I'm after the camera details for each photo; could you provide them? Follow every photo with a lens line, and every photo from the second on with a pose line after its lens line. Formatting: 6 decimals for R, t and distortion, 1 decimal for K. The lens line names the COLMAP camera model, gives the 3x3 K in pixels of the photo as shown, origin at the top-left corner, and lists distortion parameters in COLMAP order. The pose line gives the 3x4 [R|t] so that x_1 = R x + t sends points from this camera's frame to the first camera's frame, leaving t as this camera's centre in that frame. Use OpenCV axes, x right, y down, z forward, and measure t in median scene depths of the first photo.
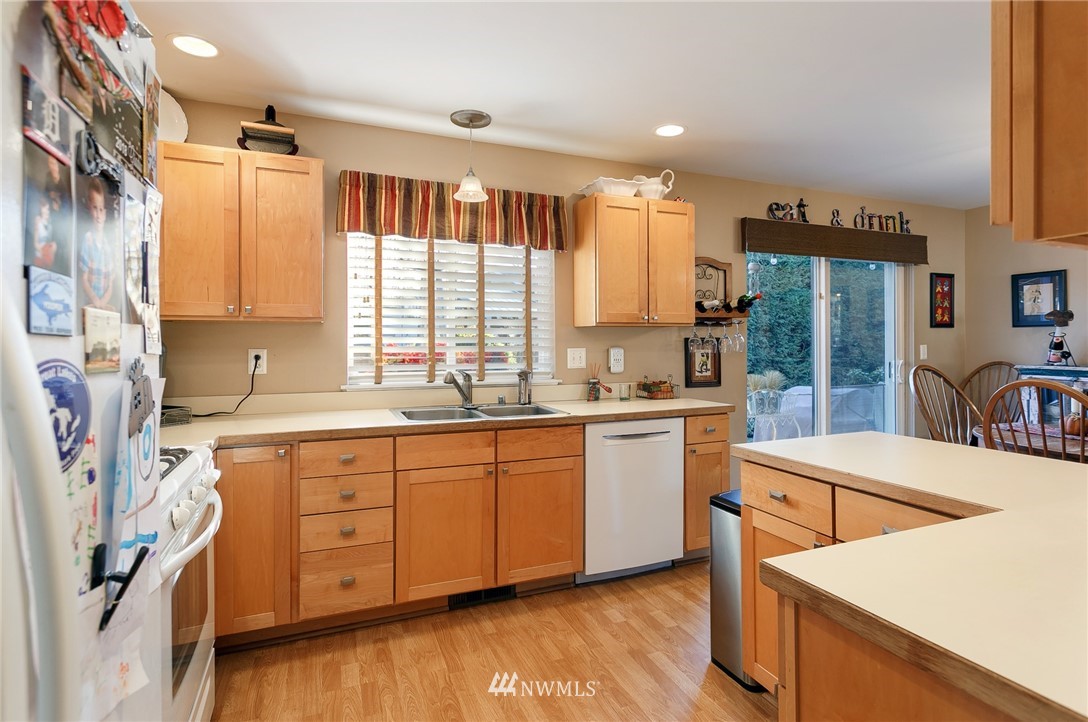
lens RADIAL K [[538.1, 0, 547.9], [0, 538.1, 342.7], [0, 0, 1]] dist [0.002687, 0.000356]
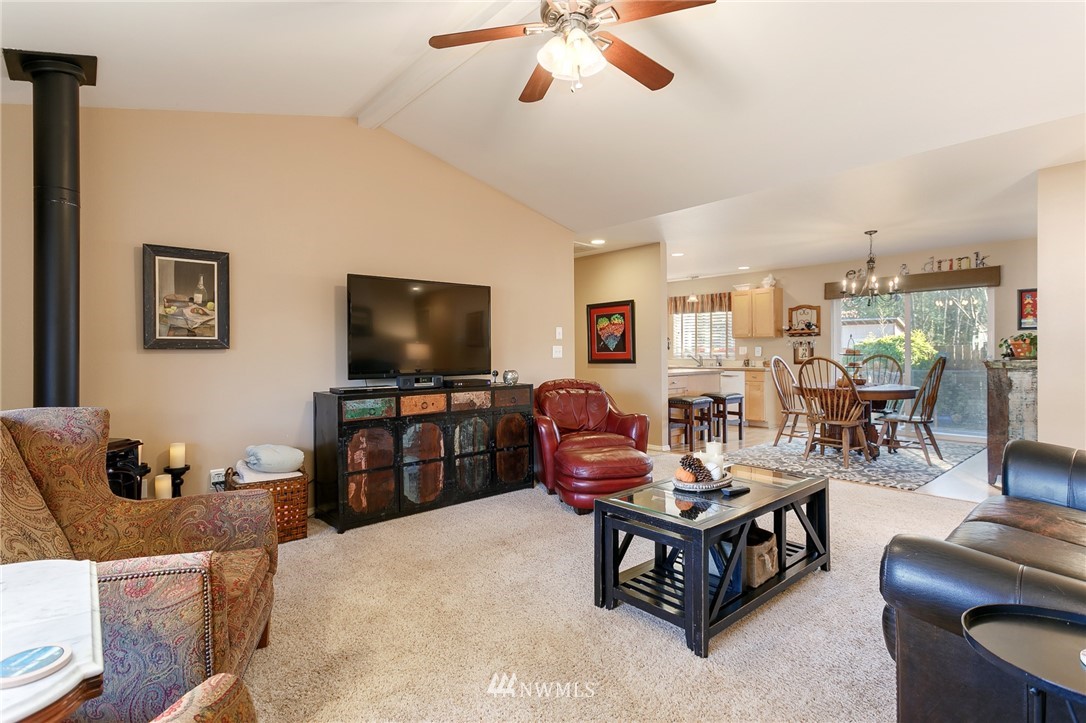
lens RADIAL K [[530.9, 0, 537.7], [0, 530.9, 352.9], [0, 0, 1]] dist [0.001400, 0.000248]
pose [[0.319721, 0.004799, -0.947500, 1.972707], [0.006773, 0.999950, 0.007351, 0.012752], [0.947488, -0.008768, 0.319672, -0.701373]]
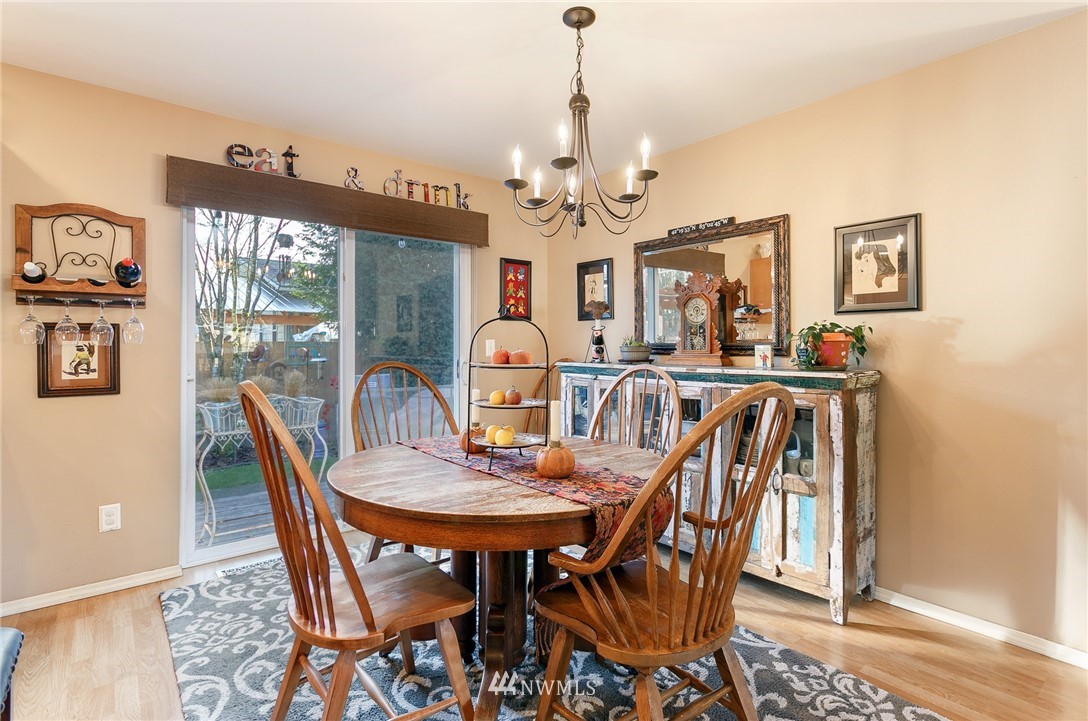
lens RADIAL K [[531.6, 0, 540.1], [0, 531.6, 344.9], [0, 0, 1]] dist [0.000666, 0.000248]
pose [[0.955634, 0.004916, 0.294516, 0.643130], [-0.005453, 0.999985, 0.001005, 0.014239], [-0.294506, -0.002567, 0.955646, 0.187841]]
